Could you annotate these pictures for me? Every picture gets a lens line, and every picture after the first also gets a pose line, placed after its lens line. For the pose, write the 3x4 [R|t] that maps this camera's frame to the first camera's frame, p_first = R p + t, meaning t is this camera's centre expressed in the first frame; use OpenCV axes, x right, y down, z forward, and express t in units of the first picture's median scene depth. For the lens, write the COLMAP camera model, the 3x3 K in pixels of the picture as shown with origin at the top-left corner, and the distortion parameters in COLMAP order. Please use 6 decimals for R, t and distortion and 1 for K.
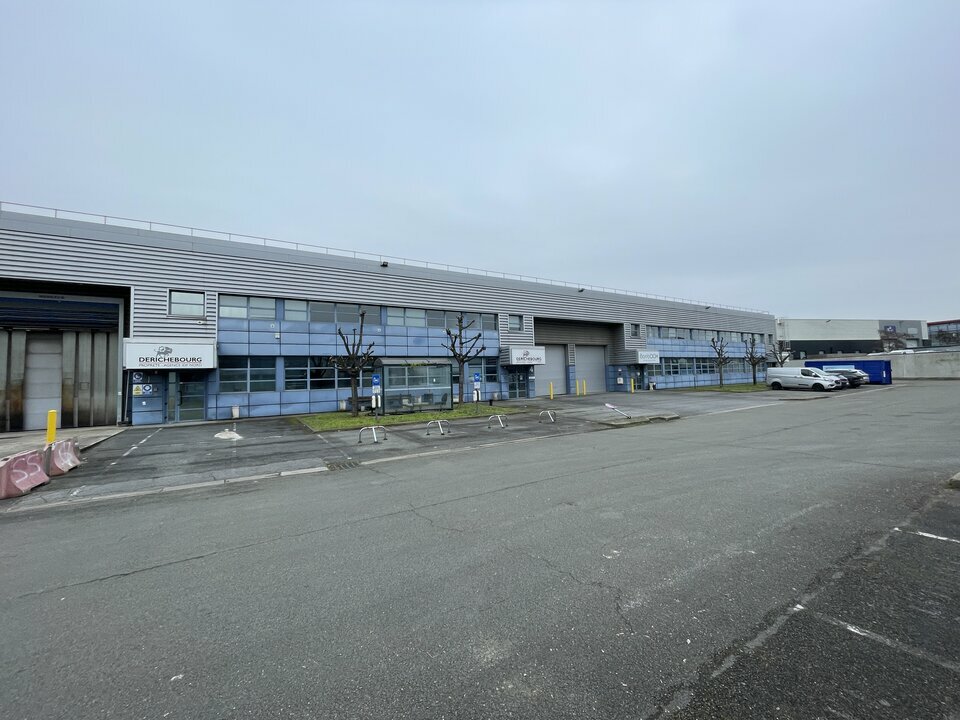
lens RADIAL K [[387.9, 0, 479.5], [0, 387.9, 356.8], [0, 0, 1]] dist [-0.000364, -0.000717]
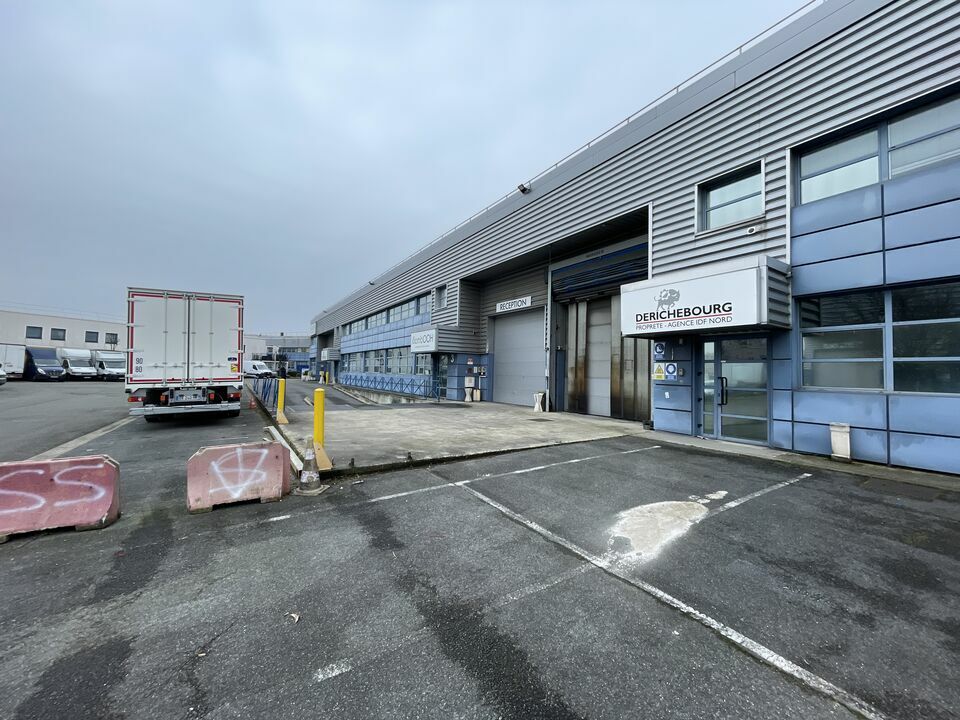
lens RADIAL K [[387.9, 0, 479.5], [0, 387.9, 356.8], [0, 0, 1]] dist [-0.000364, -0.000717]
pose [[0.011375, -0.010266, -0.999883, -0.274708], [0.032566, 0.999421, -0.009891, 0.056972], [0.999405, -0.032450, 0.011702, 0.687581]]
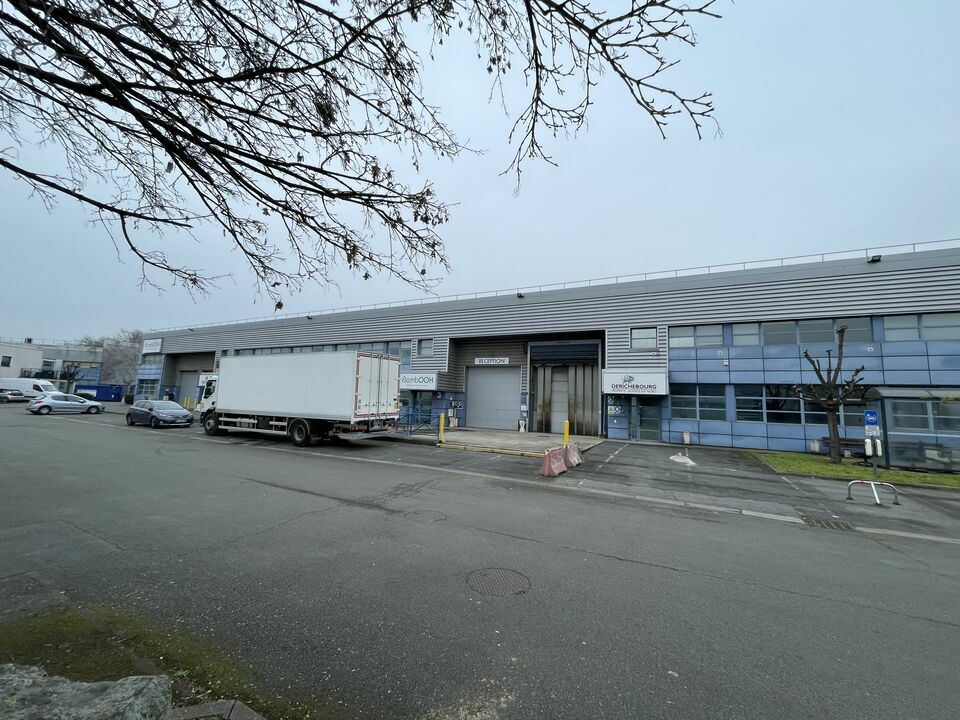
lens RADIAL K [[387.9, 0, 479.5], [0, 387.9, 356.8], [0, 0, 1]] dist [-0.000364, -0.000717]
pose [[0.509617, -0.053957, -0.858708, -0.008962], [-0.007068, 0.997735, -0.066888, -0.000463], [0.860372, 0.040157, 0.508082, -0.012860]]
